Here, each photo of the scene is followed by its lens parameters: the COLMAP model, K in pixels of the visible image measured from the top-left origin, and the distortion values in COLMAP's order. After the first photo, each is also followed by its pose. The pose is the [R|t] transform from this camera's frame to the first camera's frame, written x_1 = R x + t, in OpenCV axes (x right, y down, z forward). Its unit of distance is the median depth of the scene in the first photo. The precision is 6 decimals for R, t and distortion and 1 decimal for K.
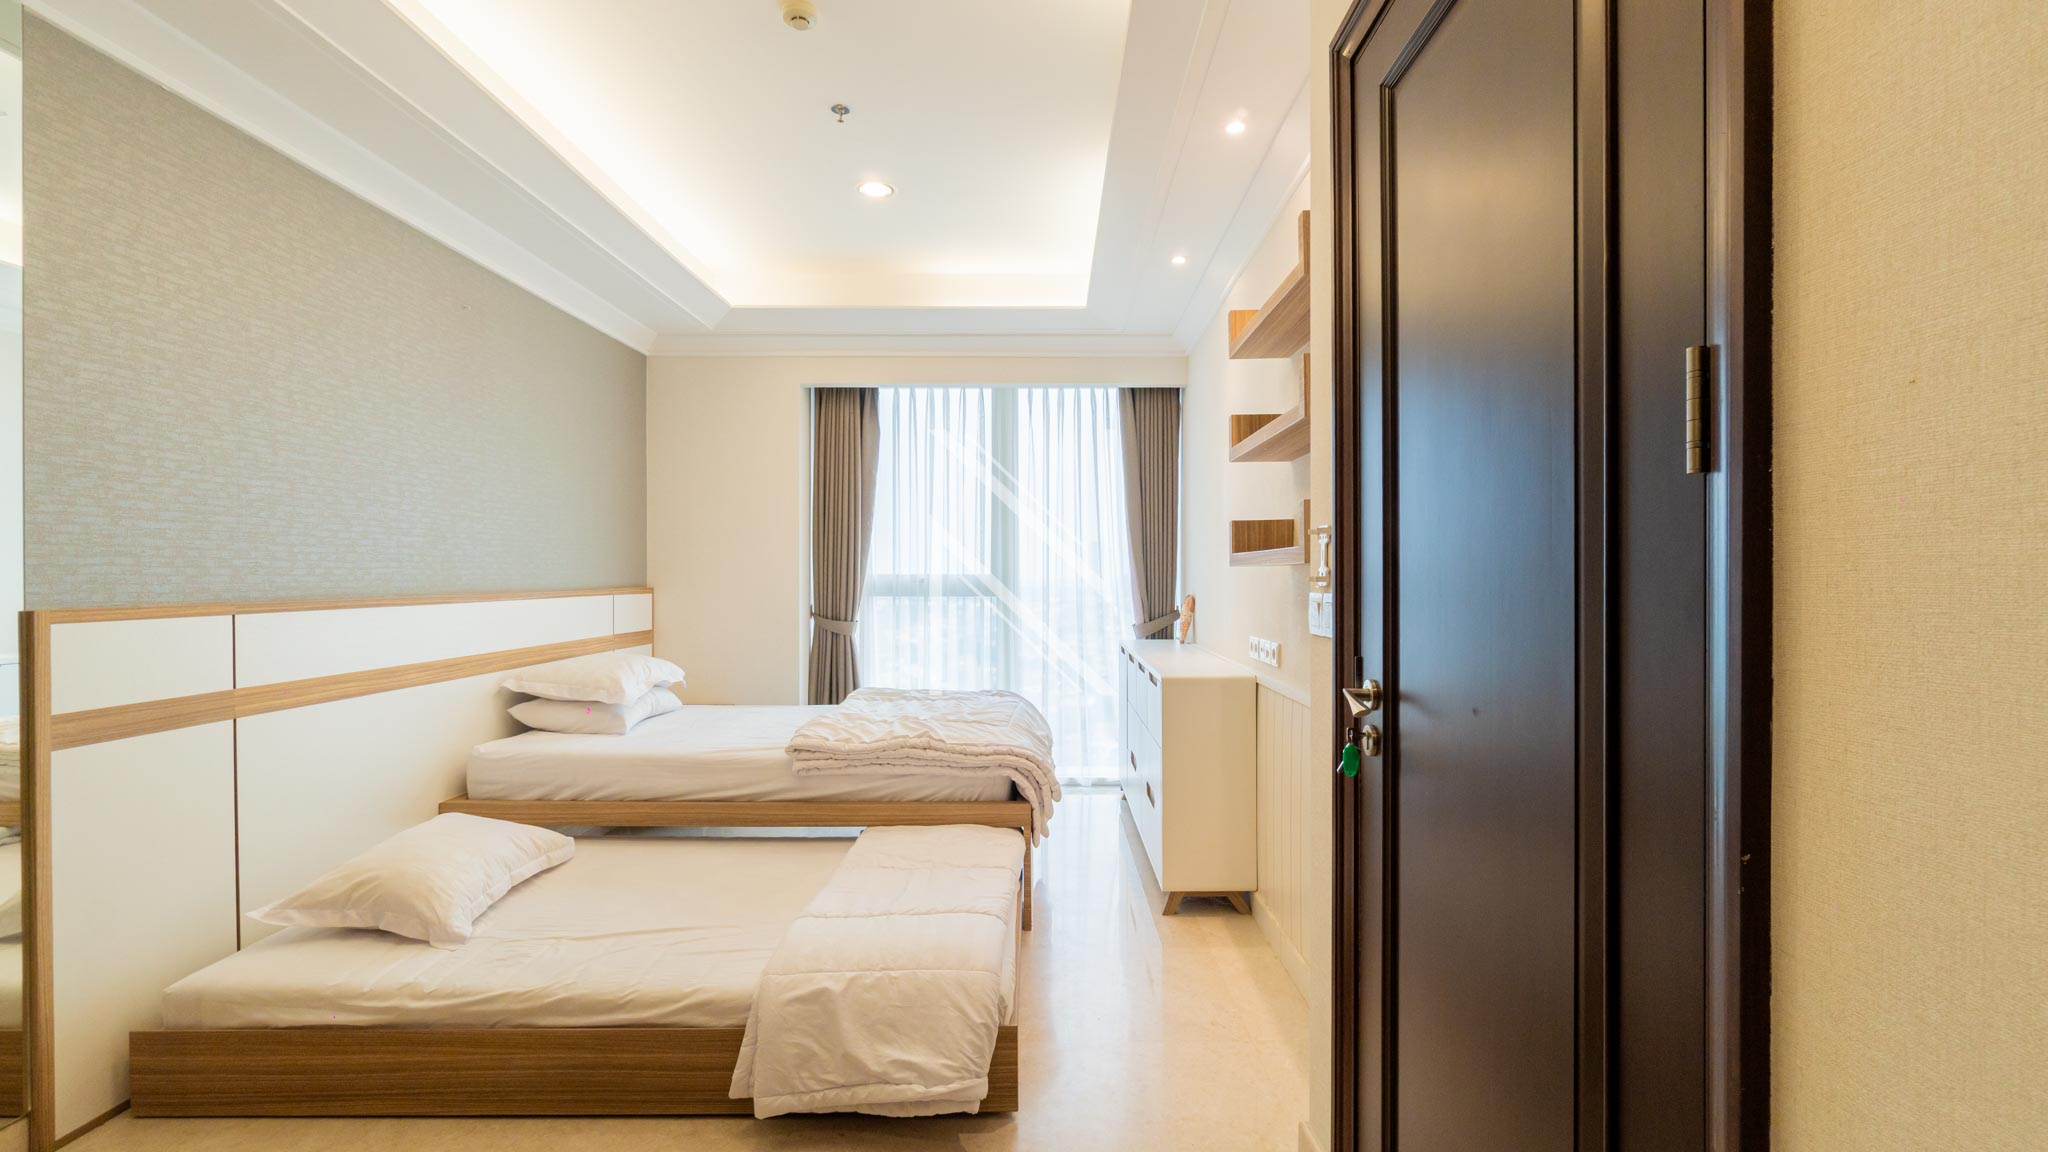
lens RADIAL K [[875.1, 0, 1016.3], [0, 875.1, 569.8], [0, 0, 1]] dist [-0.005065, 0.000295]
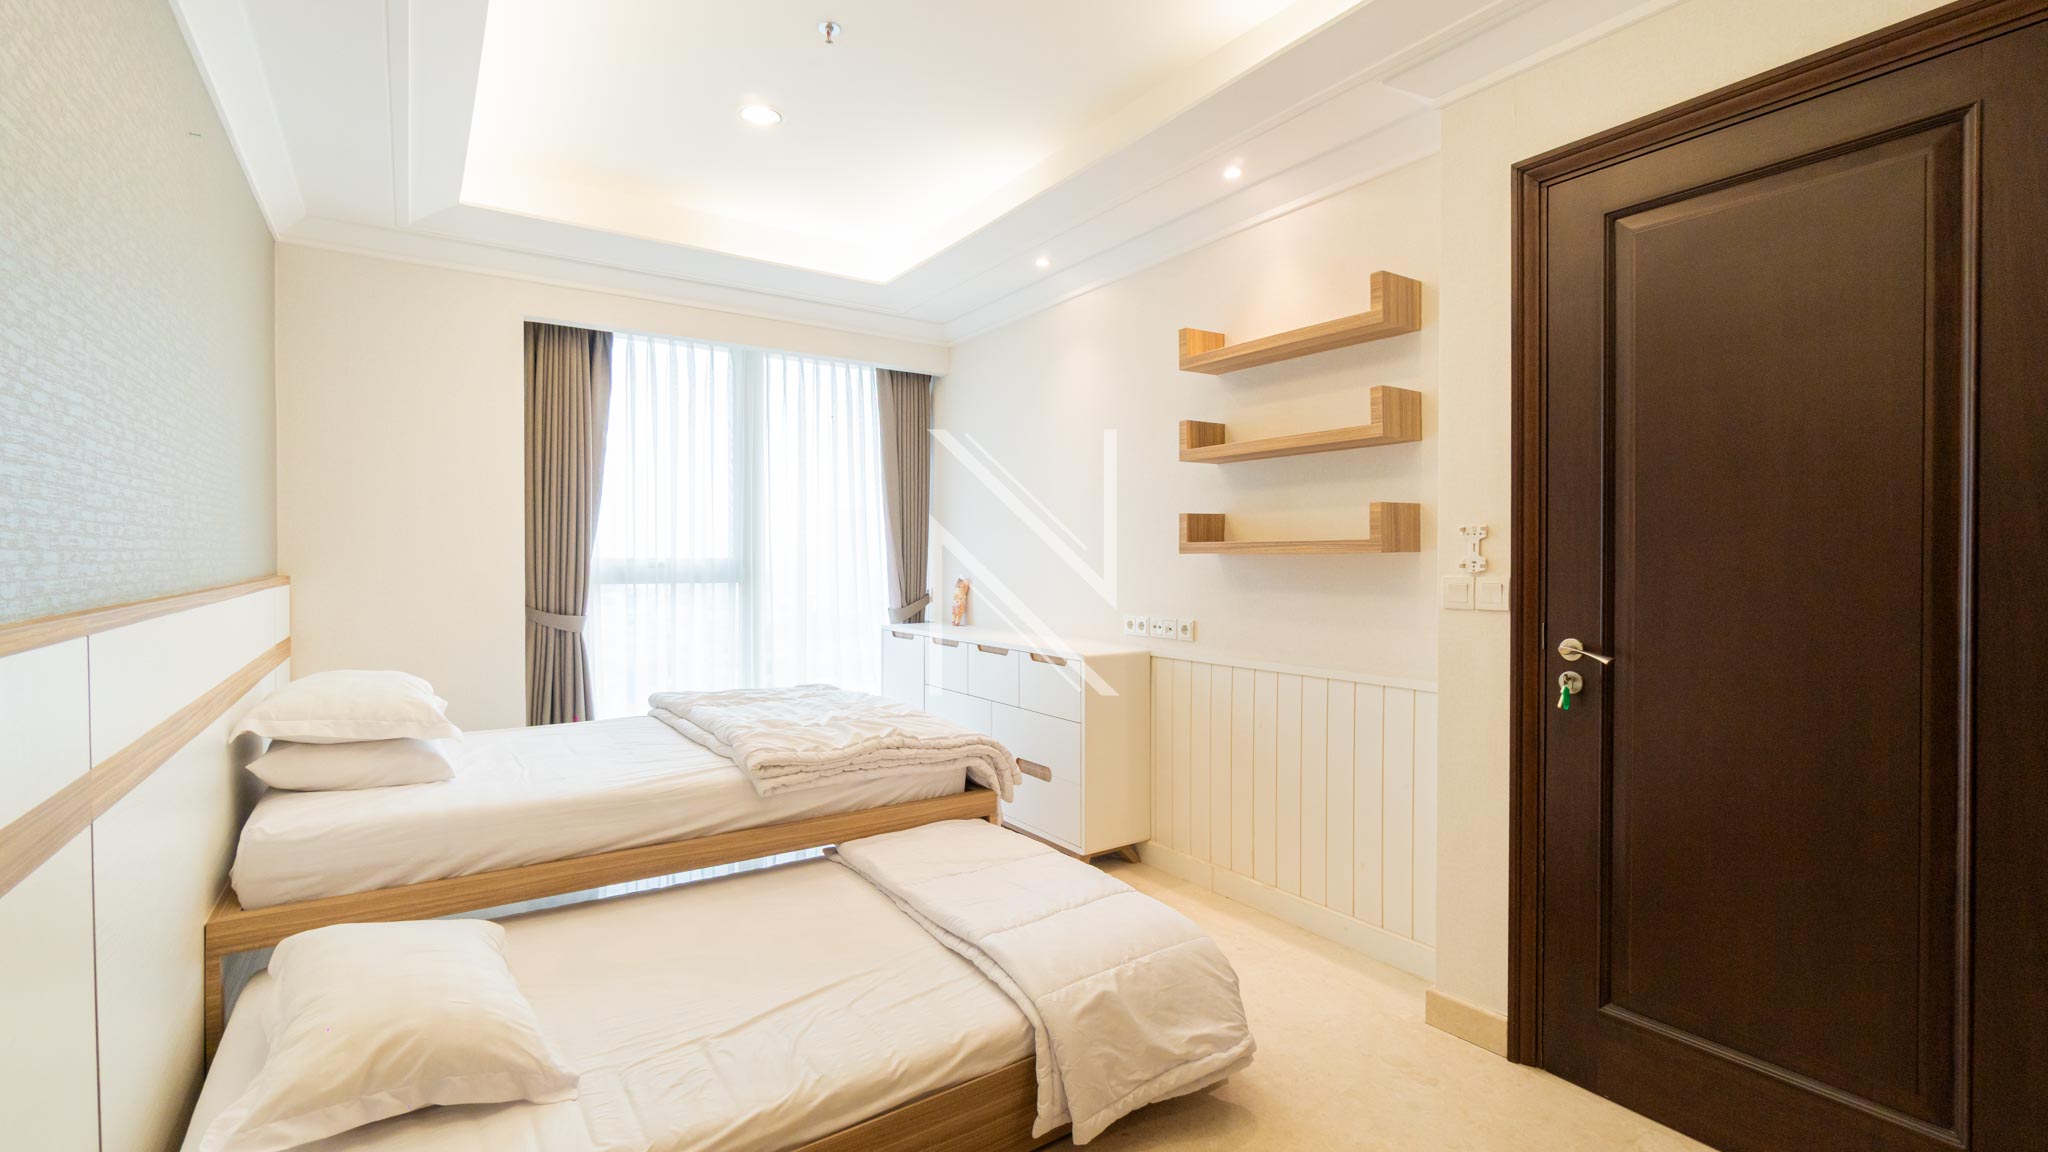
lens RADIAL K [[902.7, 0, 954.2], [0, 902.7, 555.9], [0, 0, 1]] dist [-0.010361, 0.000406]
pose [[0.829180, 0.004670, 0.558963, -0.587057], [-0.007343, 0.999970, 0.002539, -0.001758], [-0.558934, -0.006210, 0.829189, 0.175192]]
